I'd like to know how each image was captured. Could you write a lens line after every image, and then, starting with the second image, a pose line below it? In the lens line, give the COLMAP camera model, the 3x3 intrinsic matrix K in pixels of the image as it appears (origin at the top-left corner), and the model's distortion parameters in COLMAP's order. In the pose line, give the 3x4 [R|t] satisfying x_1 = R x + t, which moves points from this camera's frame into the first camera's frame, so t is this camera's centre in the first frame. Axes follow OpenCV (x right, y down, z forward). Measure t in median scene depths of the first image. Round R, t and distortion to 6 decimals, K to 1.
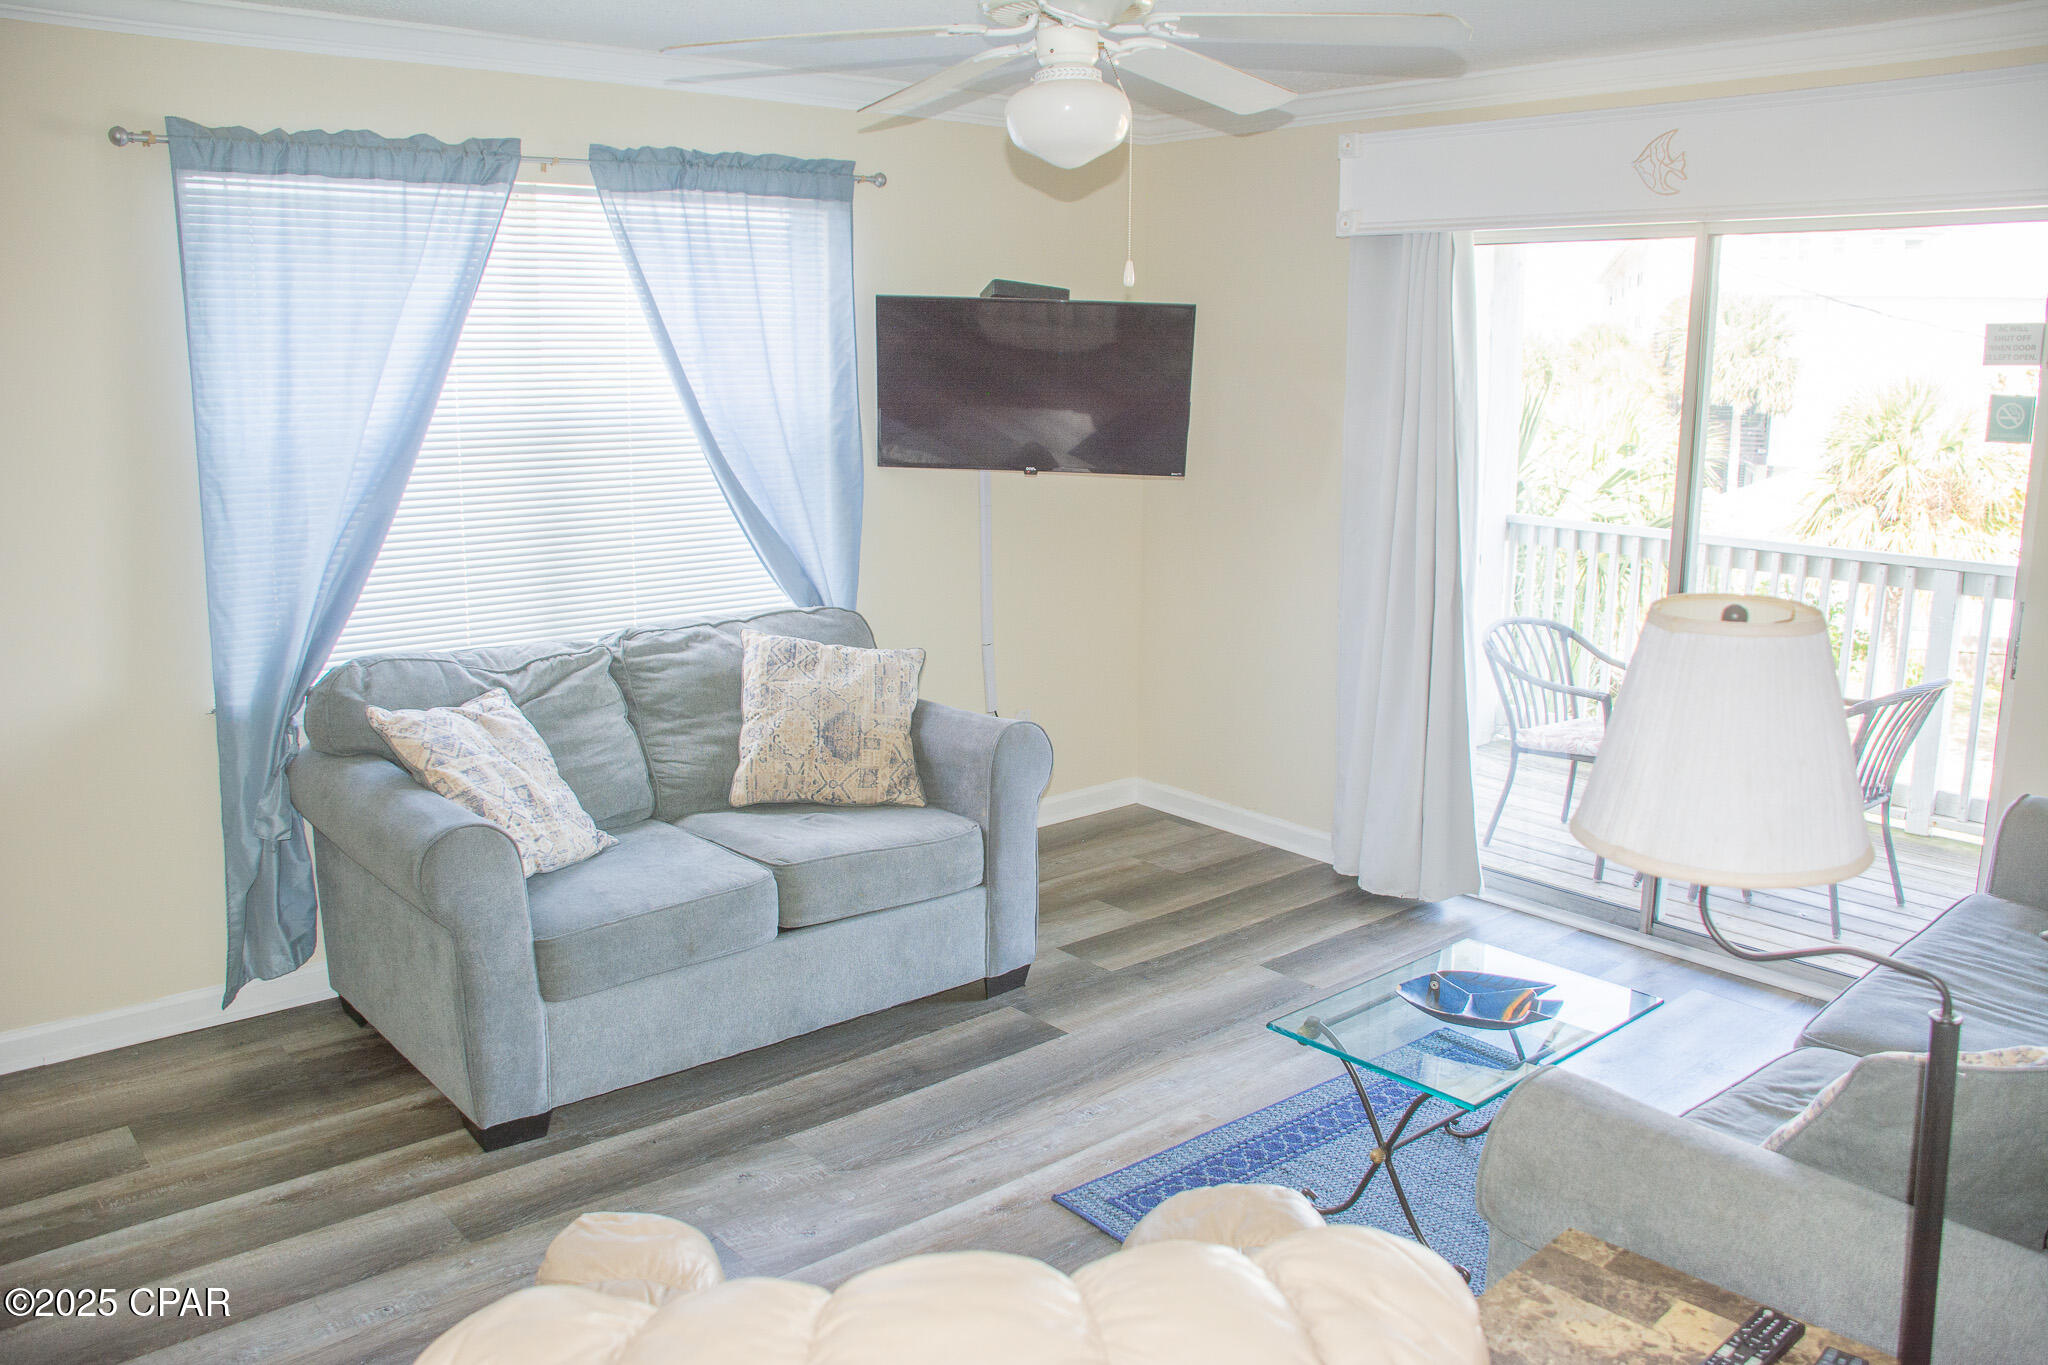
lens RADIAL K [[1595.8, 0, 1024.0], [0, 1595.8, 682.5], [0, 0, 1]] dist [-0.168918, 0.123810]
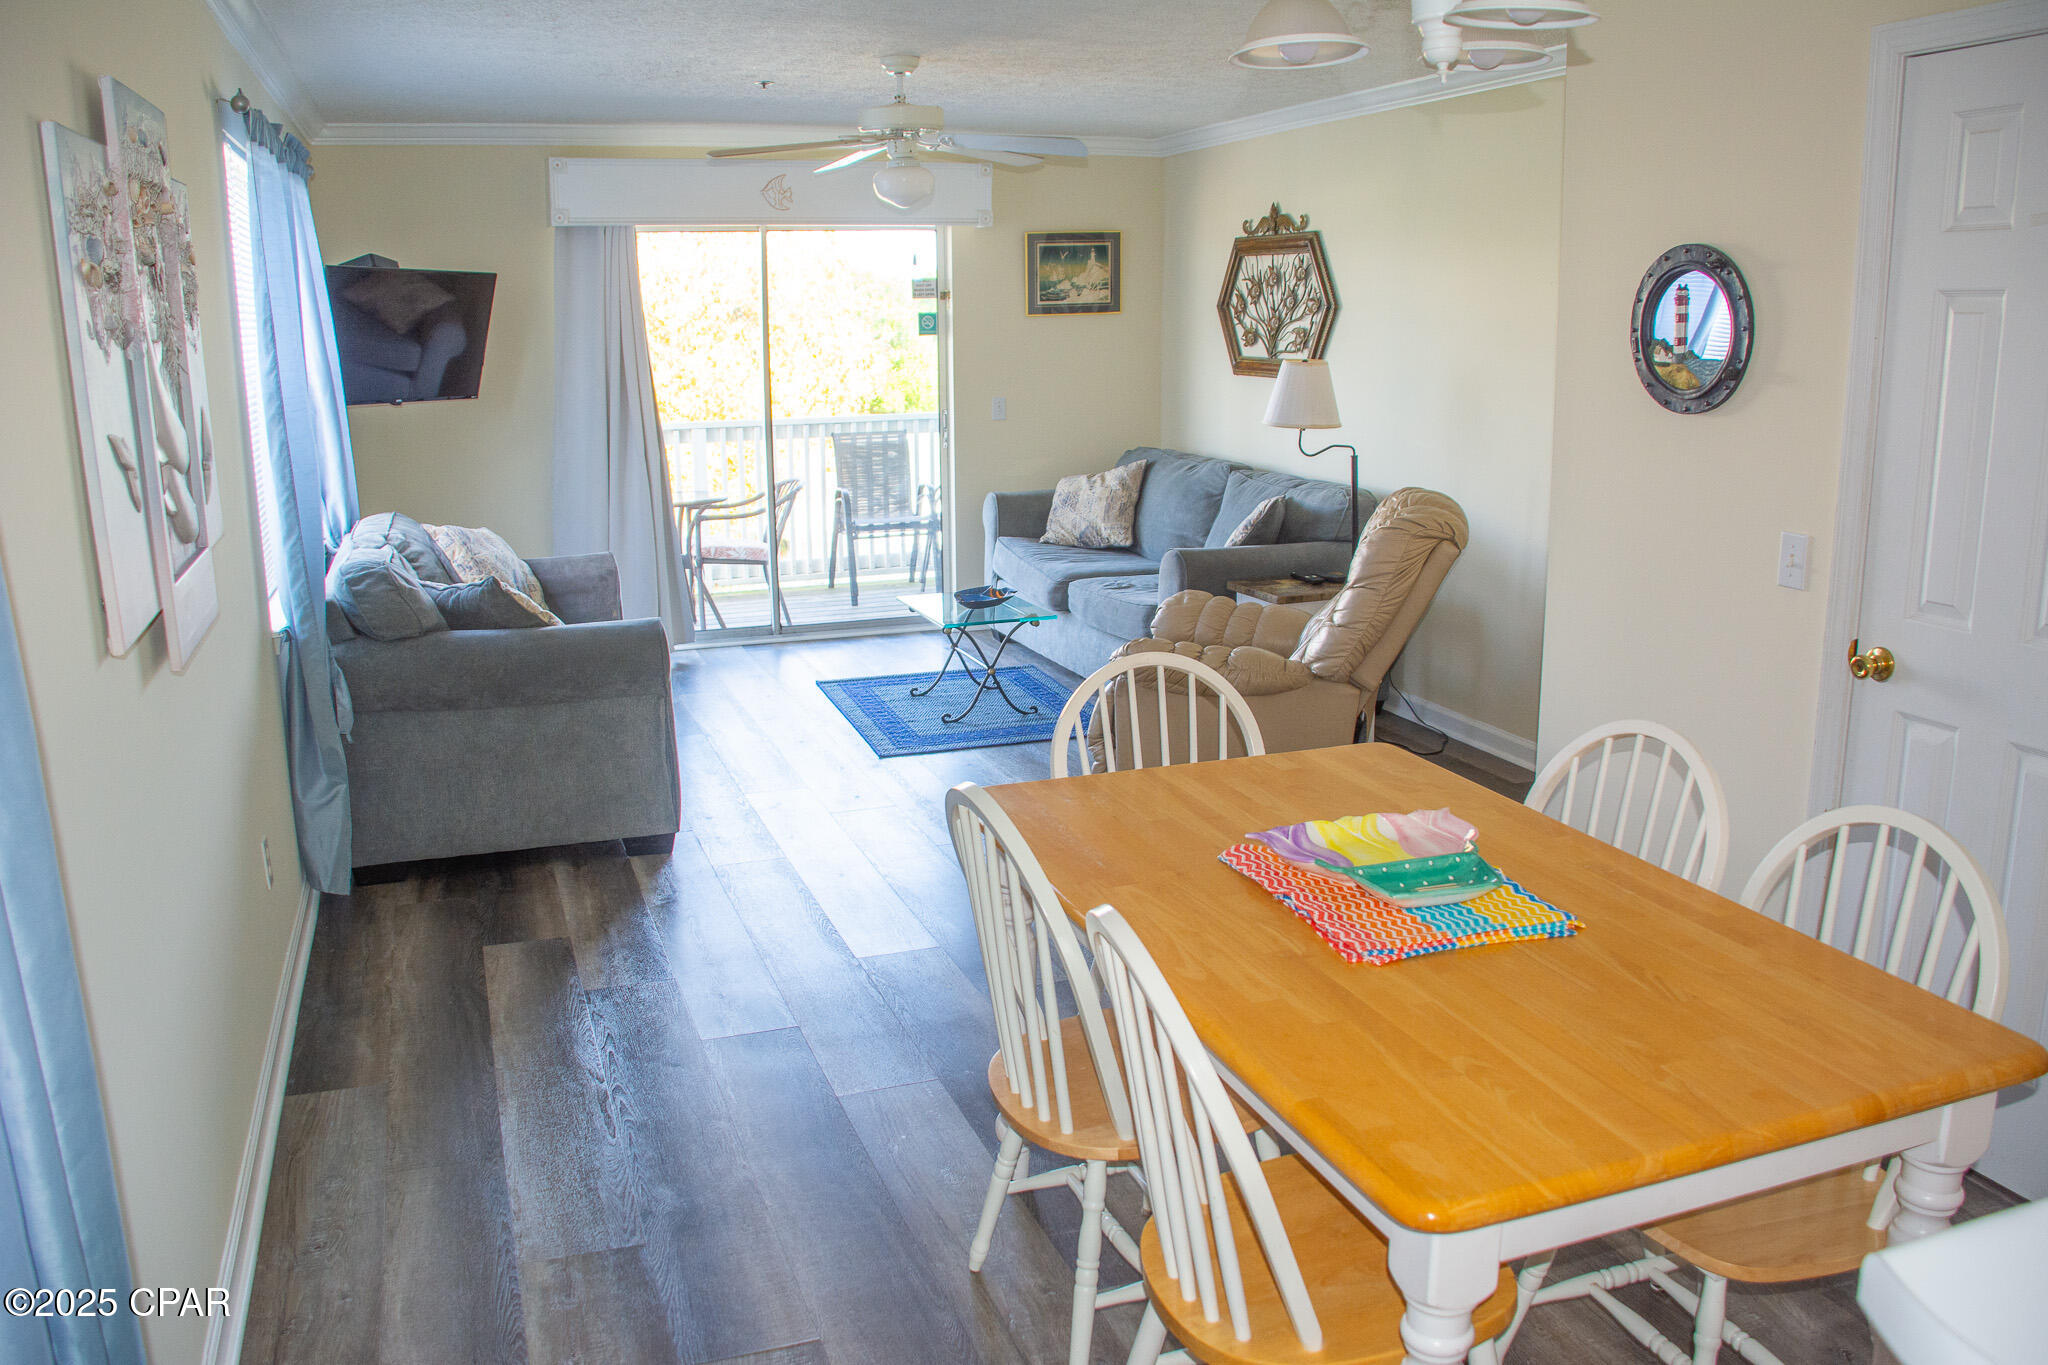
lens RADIAL K [[1595.8, 0, 1024.0], [0, 1595.8, 682.5], [0, 0, 1]] dist [-0.168918, 0.123810]
pose [[0.337082, -0.219202, 0.915602, -1.342694], [0.203220, 0.966532, 0.156579, -0.008888], [-0.919281, 0.133289, 0.370347, 0.122791]]
